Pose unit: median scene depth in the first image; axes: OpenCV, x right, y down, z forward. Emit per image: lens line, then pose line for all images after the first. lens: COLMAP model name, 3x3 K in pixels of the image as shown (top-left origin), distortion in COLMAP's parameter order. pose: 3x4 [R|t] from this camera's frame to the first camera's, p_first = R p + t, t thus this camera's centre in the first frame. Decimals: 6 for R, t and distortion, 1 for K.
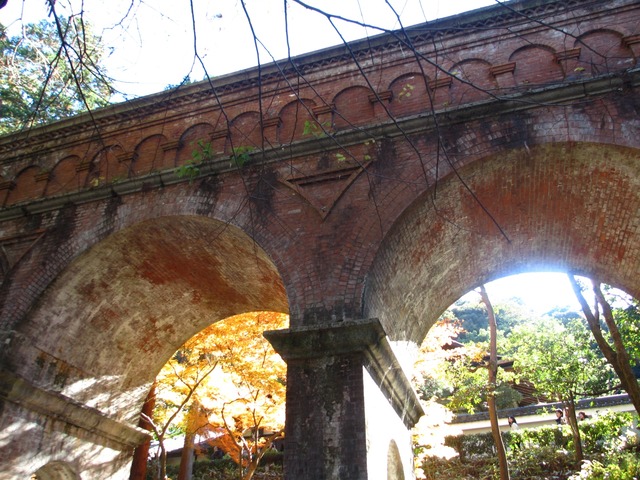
lens RADIAL K [[543.3, 0, 320.0], [0, 543.3, 240.0], [0, 0, 1]] dist [-0.048061, 0.010749]
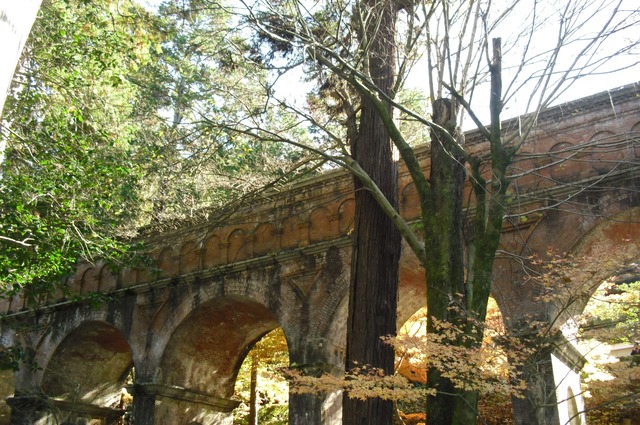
lens RADIAL K [[646.7, 0, 320.0], [0, 646.7, 212.5], [0, 0, 1]] dist [-0.199388, 0.164626]
pose [[0.973392, -0.107107, -0.202572, -0.141120], [0.135725, 0.981767, 0.133085, -0.435686], [0.184624, -0.157038, 0.970182, -0.773625]]
